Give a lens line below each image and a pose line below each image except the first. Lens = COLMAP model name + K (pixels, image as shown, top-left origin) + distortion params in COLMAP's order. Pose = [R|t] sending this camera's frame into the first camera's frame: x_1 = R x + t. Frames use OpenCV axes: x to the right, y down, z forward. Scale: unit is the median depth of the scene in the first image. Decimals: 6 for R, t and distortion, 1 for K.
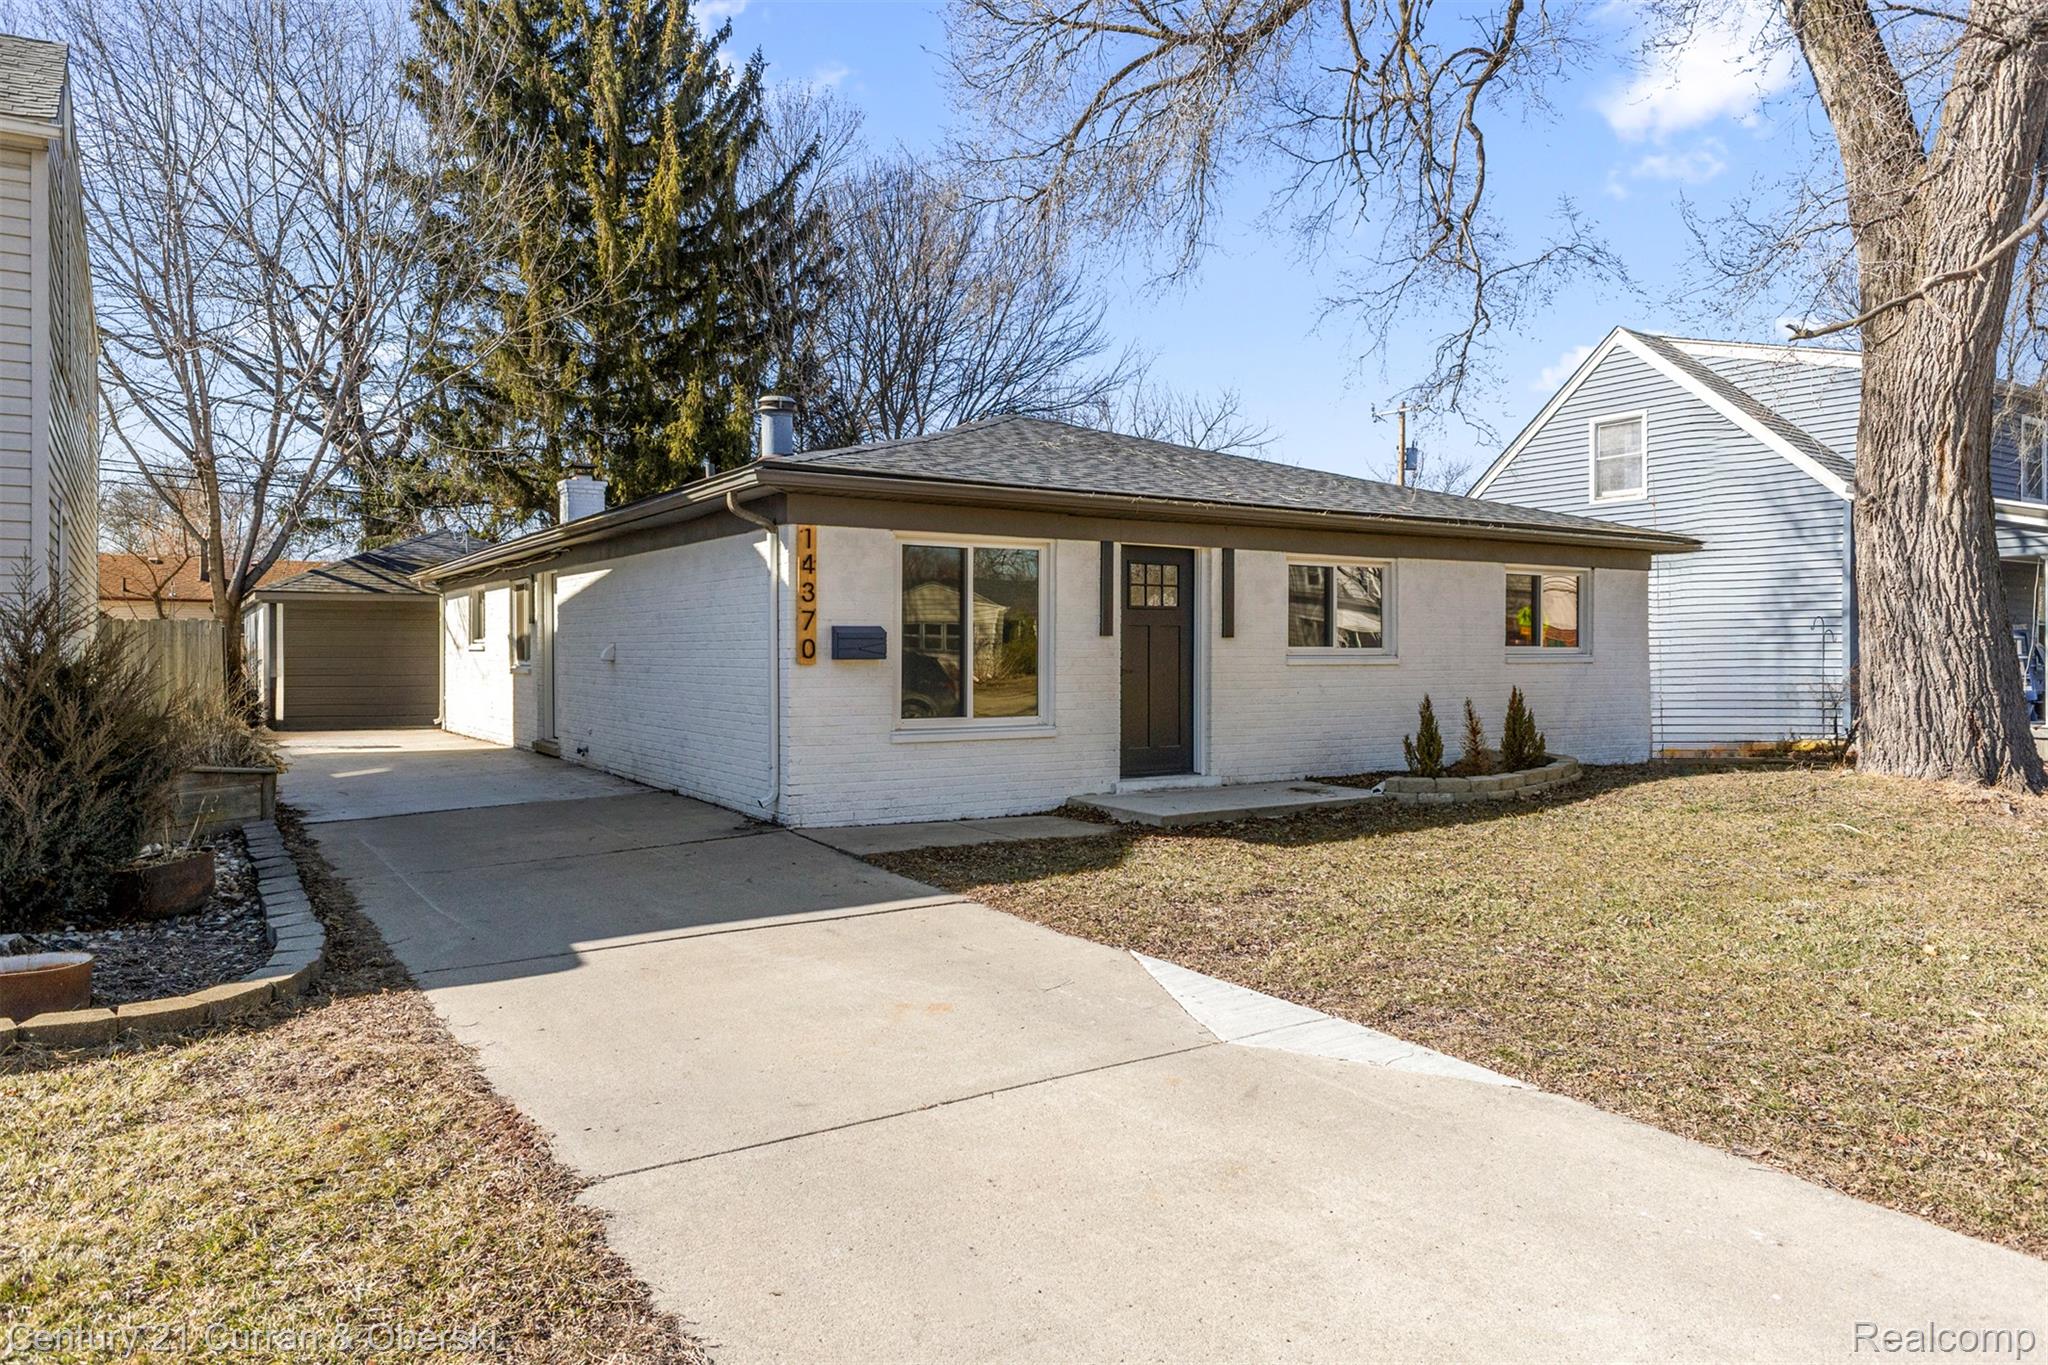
lens RADIAL K [[1348.6, 0, 1022.5], [0, 1348.6, 678.7], [0, 0, 1]] dist [0.017952, -0.007220]
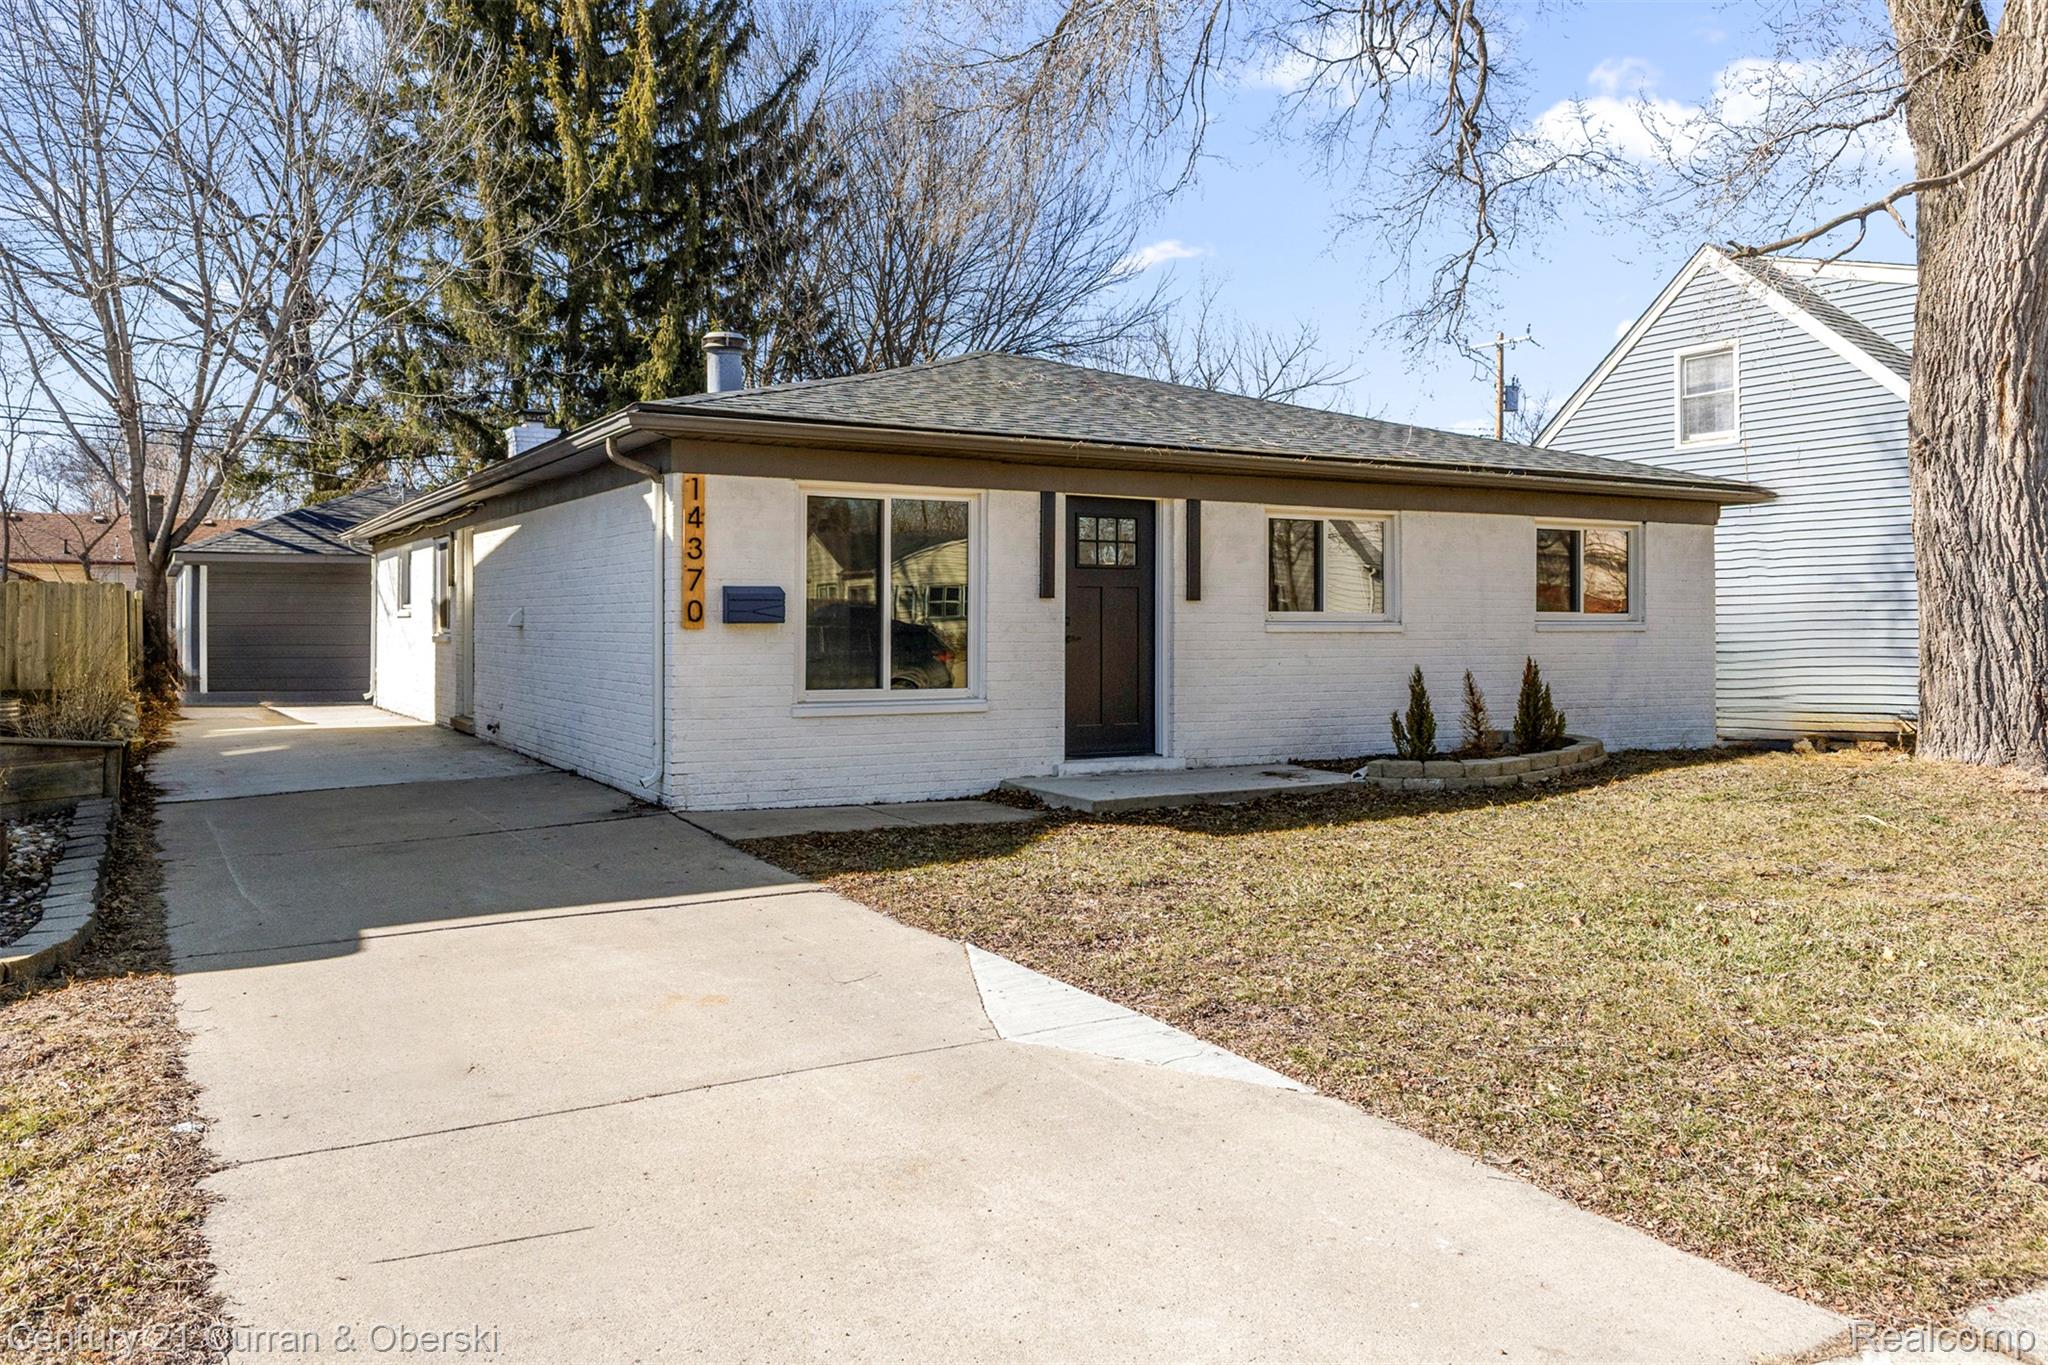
lens RADIAL K [[1550.6, 0, 1010.4], [0, 1550.6, 624.6], [0, 0, 1]] dist [0.025578, -0.019310]
pose [[0.998579, 0.001589, -0.053269, 0.090218], [-0.002611, 0.999814, -0.019134, 0.004967], [0.053228, 0.019246, 0.998397, -0.018460]]
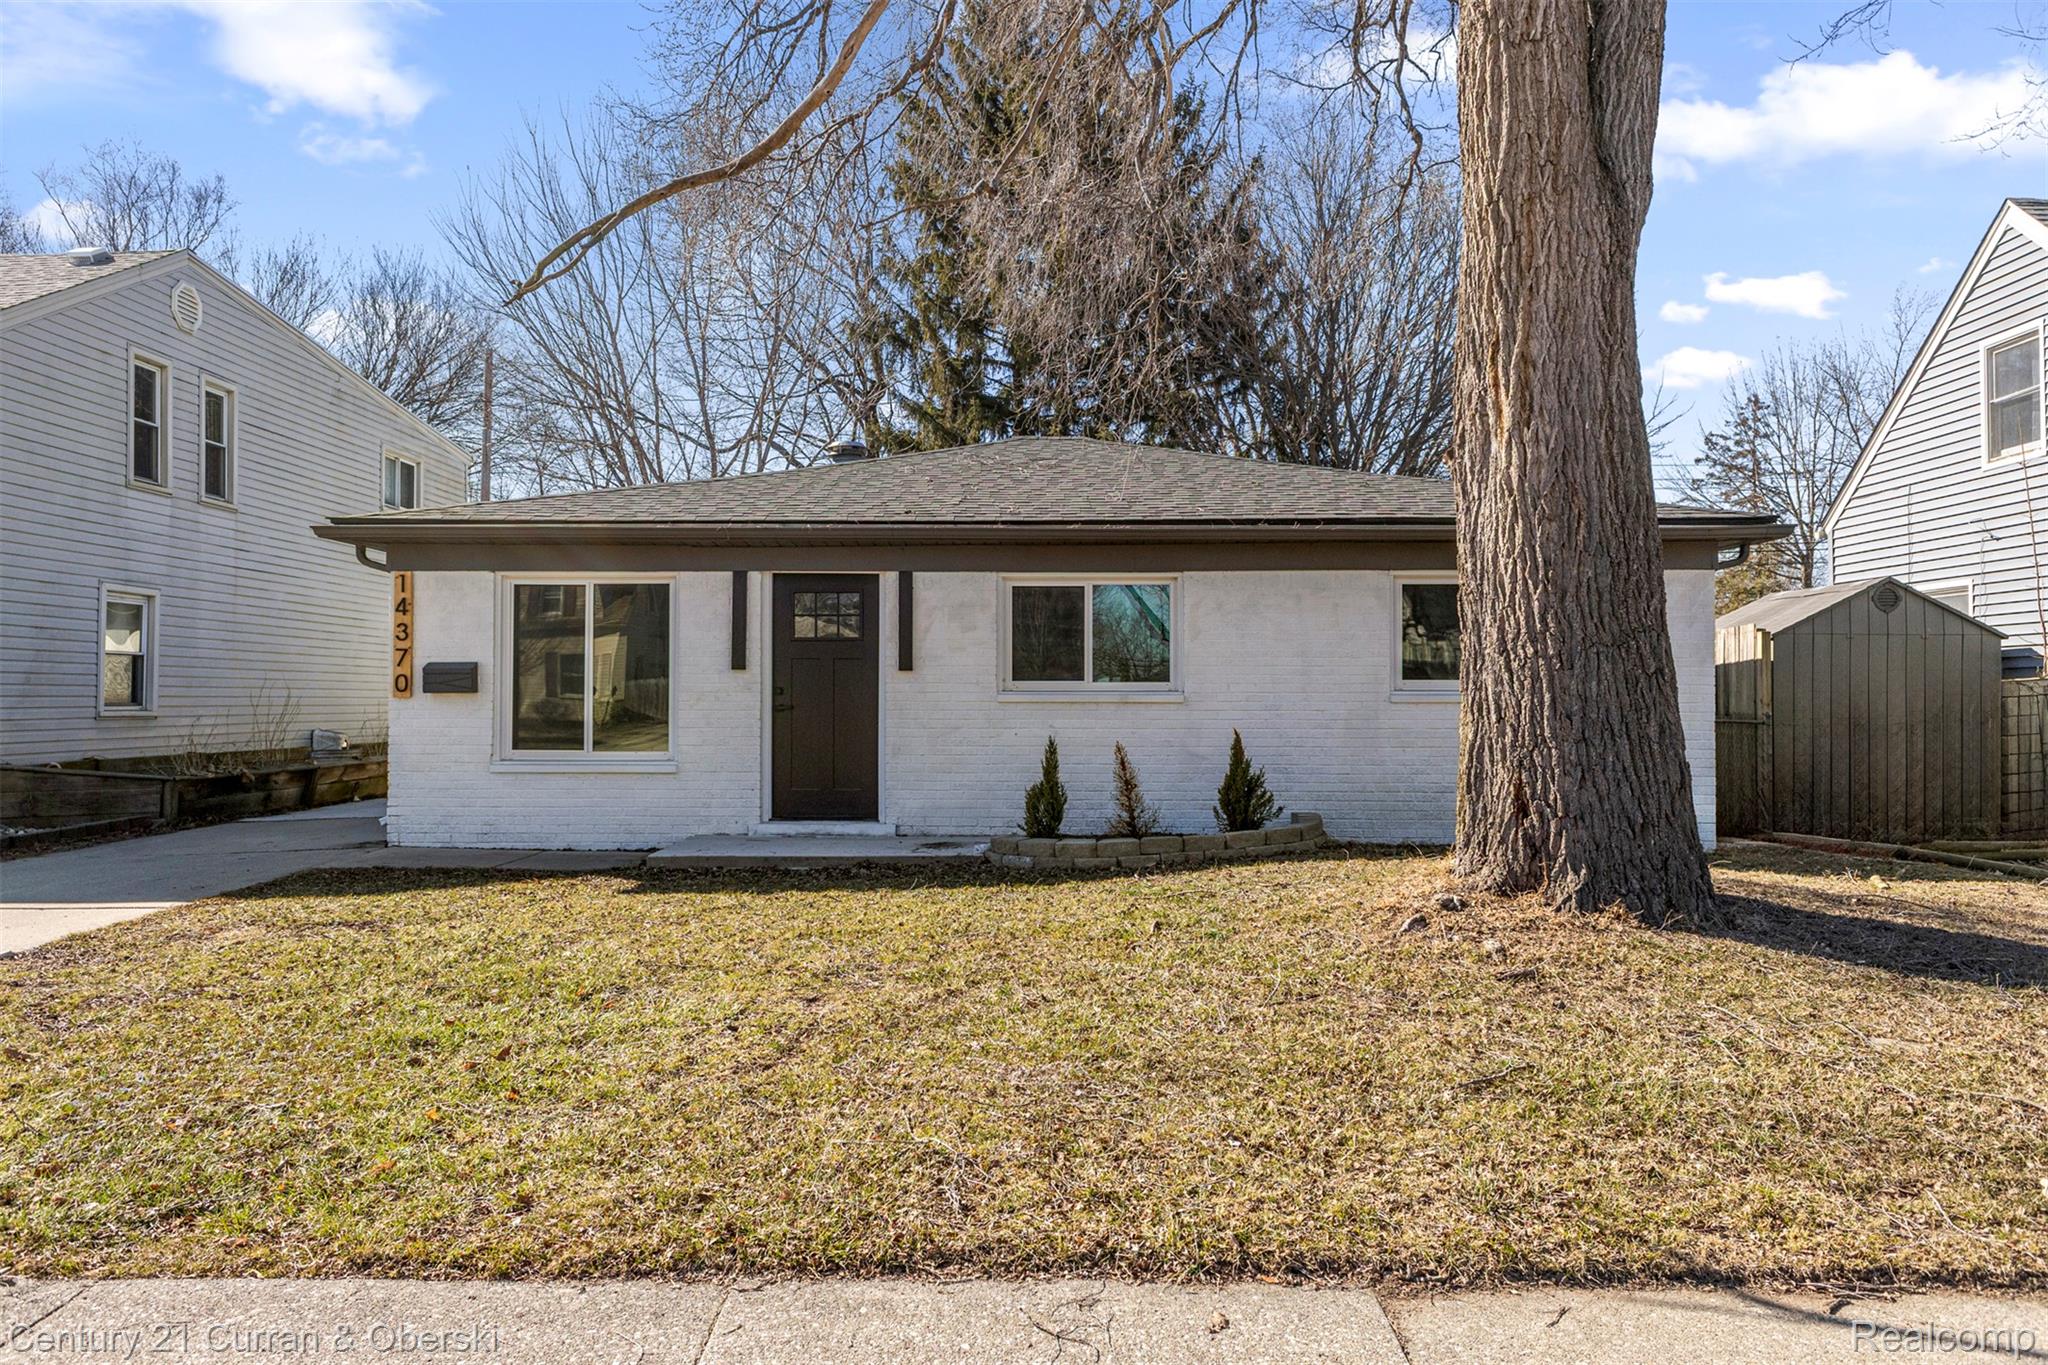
lens RADIAL K [[1415.9, 0, 1017.6], [0, 1415.9, 688.1], [0, 0, 1]] dist [0.017721, -0.001882]
pose [[0.822152, -0.003380, -0.569258, 0.777887], [-0.012932, 0.999613, -0.024612, 0.003274], [0.569121, 0.027596, 0.821791, 0.279800]]
